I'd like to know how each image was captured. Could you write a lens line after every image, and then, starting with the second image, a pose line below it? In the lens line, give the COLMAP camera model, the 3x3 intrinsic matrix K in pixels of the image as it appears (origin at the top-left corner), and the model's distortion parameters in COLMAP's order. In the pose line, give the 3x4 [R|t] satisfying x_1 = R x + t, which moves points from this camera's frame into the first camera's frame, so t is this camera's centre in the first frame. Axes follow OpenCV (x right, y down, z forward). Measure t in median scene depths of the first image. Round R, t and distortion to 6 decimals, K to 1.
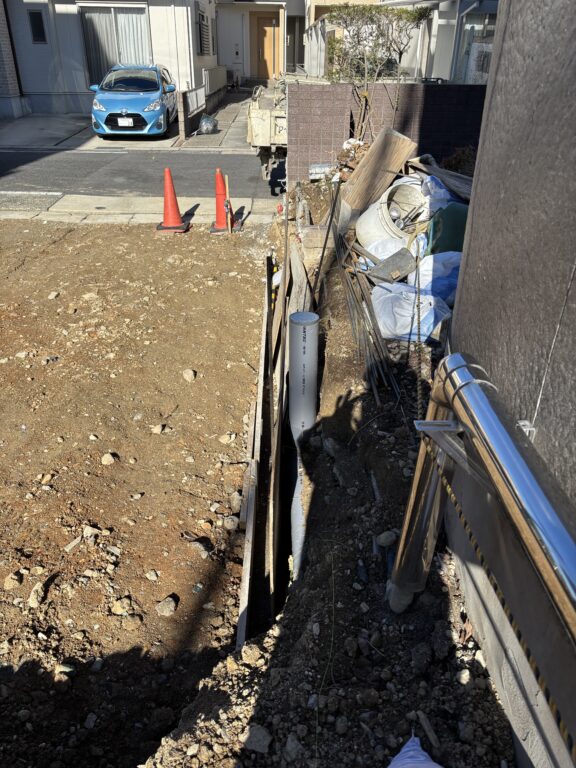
lens RADIAL K [[583.6, 0, 286.6], [0, 583.6, 382.4], [0, 0, 1]] dist [0.038918, -0.039272]
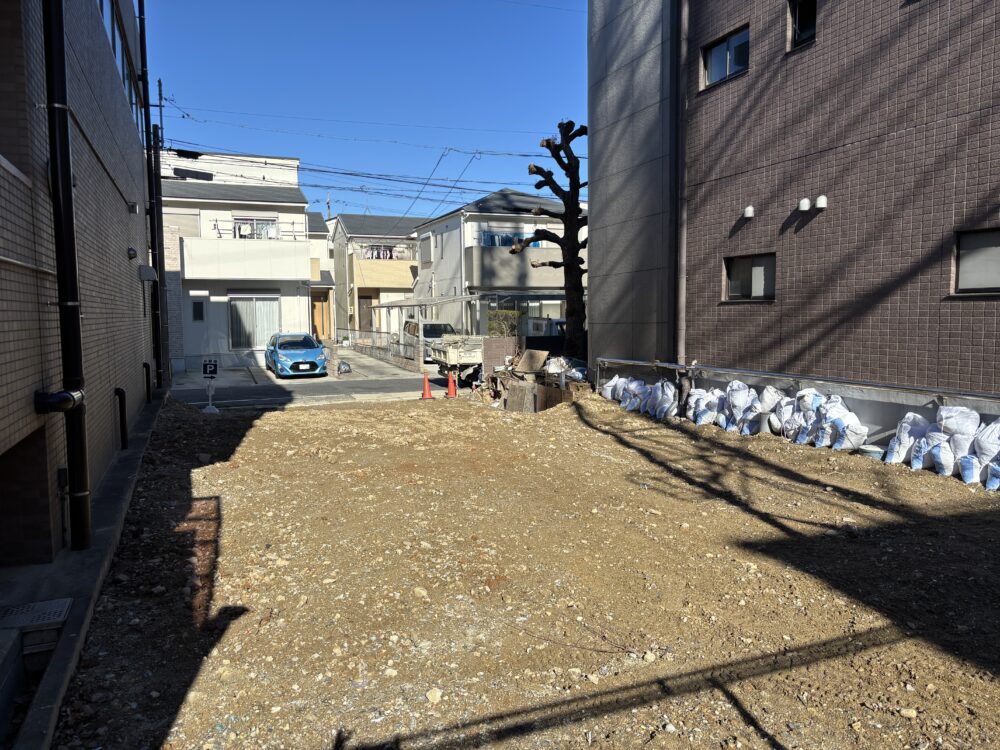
lens RADIAL K [[760.0, 0, 492.8], [0, 760.0, 372.0], [0, 0, 1]] dist [0.038918, -0.039272]
pose [[0.929896, -0.050721, 0.364310, -0.443990], [0.196464, 0.905819, -0.375358, 0.331470], [-0.310960, 0.420618, 0.852282, -0.675336]]
